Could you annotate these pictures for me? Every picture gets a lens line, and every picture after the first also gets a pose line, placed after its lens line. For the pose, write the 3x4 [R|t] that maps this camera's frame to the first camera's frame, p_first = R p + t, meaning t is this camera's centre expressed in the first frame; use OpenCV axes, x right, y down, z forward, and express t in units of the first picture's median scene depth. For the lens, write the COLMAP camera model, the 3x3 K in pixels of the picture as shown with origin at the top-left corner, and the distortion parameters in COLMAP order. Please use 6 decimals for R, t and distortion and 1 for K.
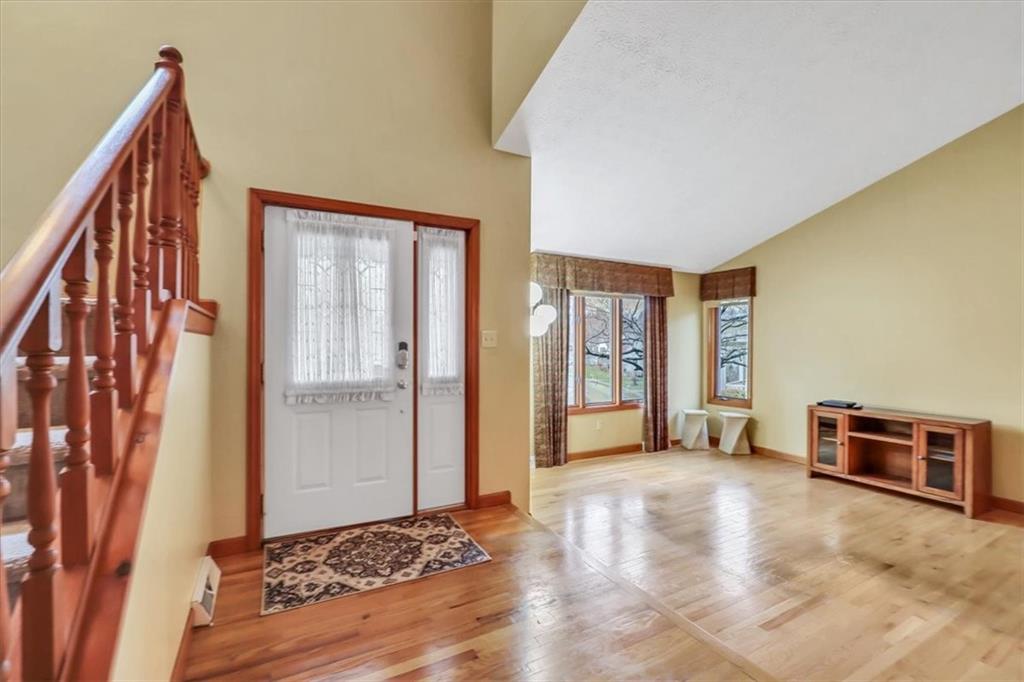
lens RADIAL K [[504.0, 0, 512.0], [0, 504.0, 341.0], [0, 0, 1]] dist [-0.001025, -0.000094]
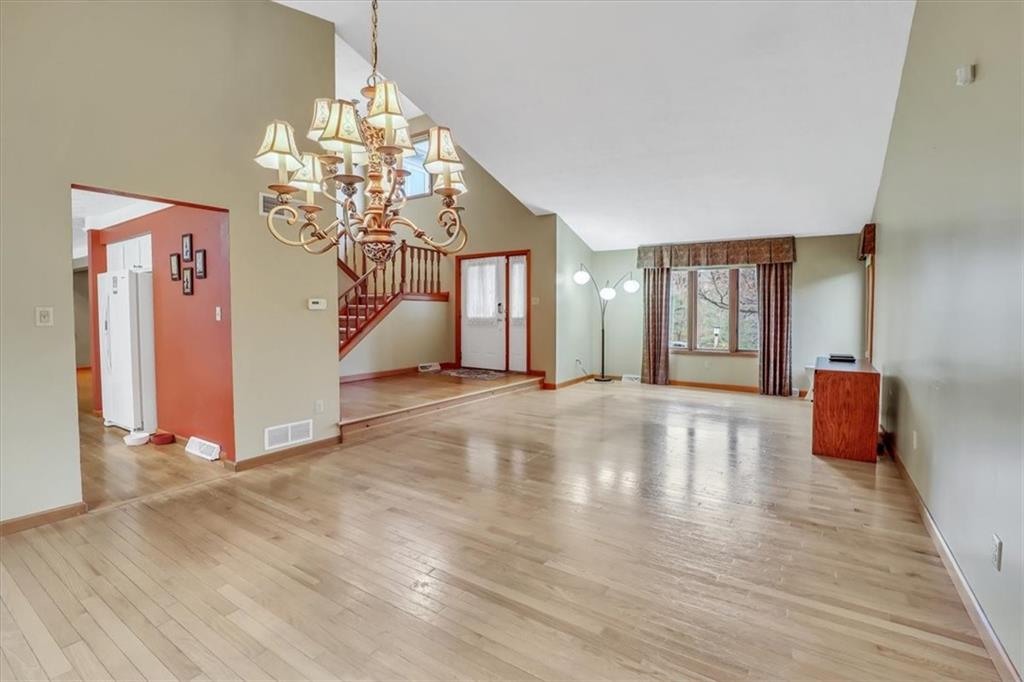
lens RADIAL K [[450.7, 0, 512.5], [0, 450.7, 315.6], [0, 0, 1]] dist [-0.001014, -0.000158]
pose [[0.488332, 0.001417, -0.872657, 1.440784], [0.000496, 0.999998, 0.001901, 0.049039], [0.872658, -0.001361, 0.488331, -0.058865]]
